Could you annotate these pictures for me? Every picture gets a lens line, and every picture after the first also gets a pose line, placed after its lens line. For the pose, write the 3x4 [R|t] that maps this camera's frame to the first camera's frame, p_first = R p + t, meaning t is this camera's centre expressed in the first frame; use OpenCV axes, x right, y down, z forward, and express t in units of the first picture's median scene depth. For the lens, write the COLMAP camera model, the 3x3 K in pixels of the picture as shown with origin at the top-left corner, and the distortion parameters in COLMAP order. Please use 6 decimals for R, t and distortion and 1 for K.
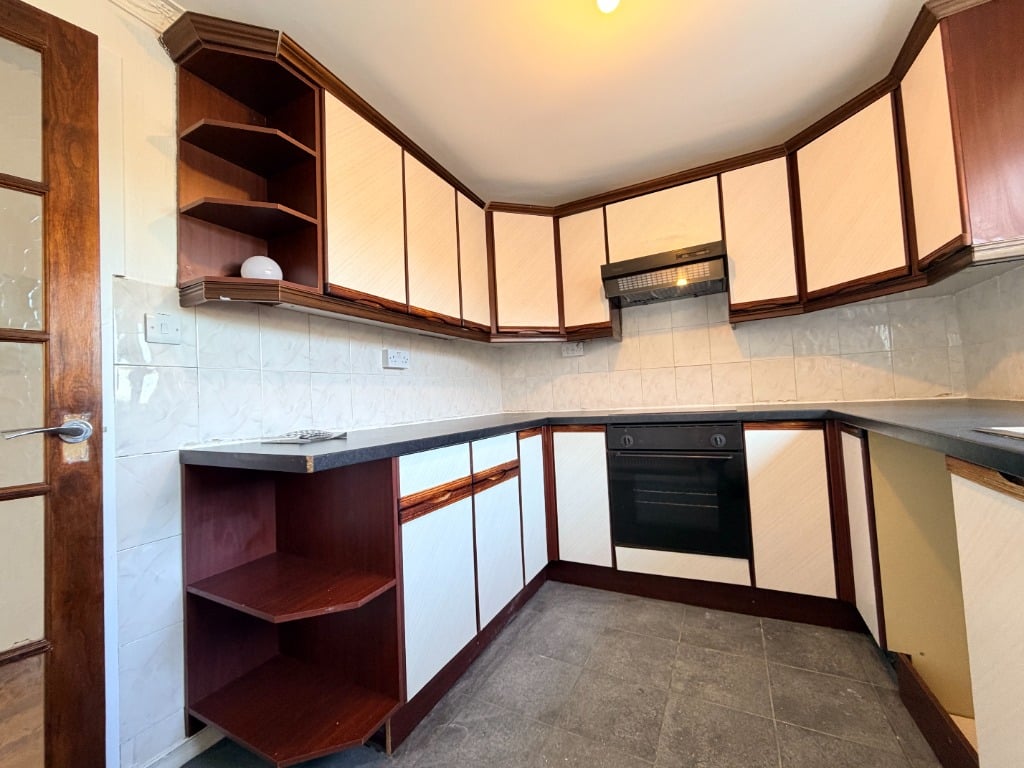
lens RADIAL K [[411.0, 0, 506.2], [0, 411.0, 382.8], [0, 0, 1]] dist [-0.001603, 0.000527]
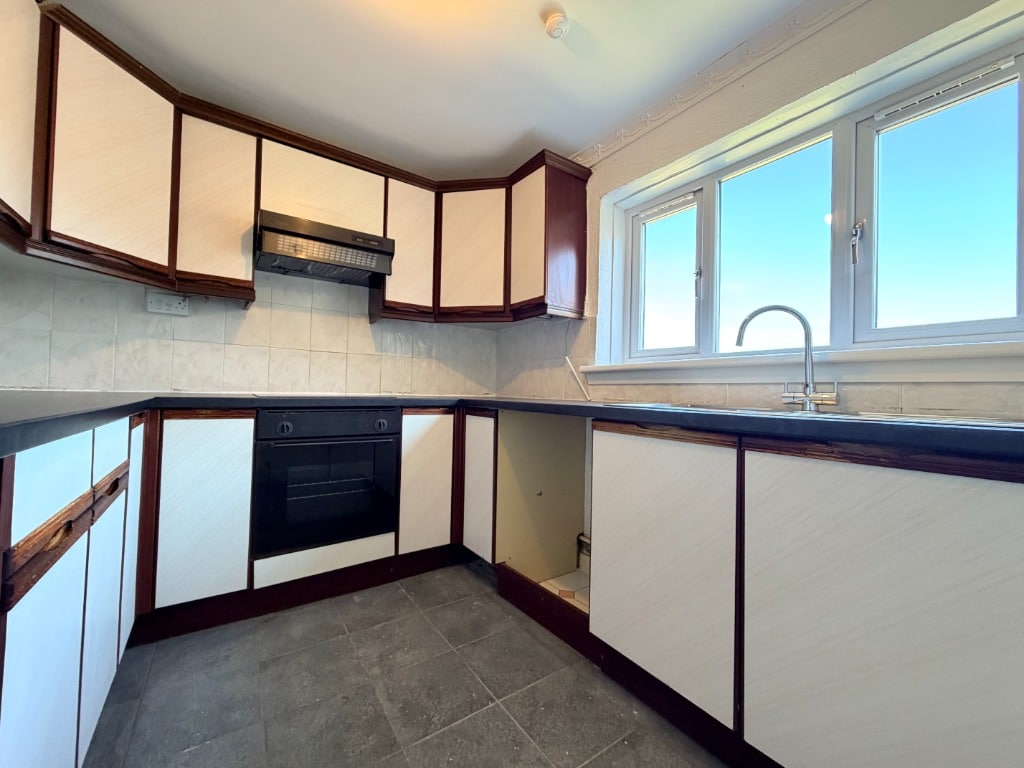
lens RADIAL K [[411.0, 0, 510.7], [0, 411.0, 383.5], [0, 0, 1]] dist [-0.001603, 0.000527]
pose [[0.447056, 0.078564, 0.891049, -0.274674], [-0.080483, 0.995628, -0.047405, 0.056981], [-0.890878, -0.050522, 0.451425, 0.229395]]
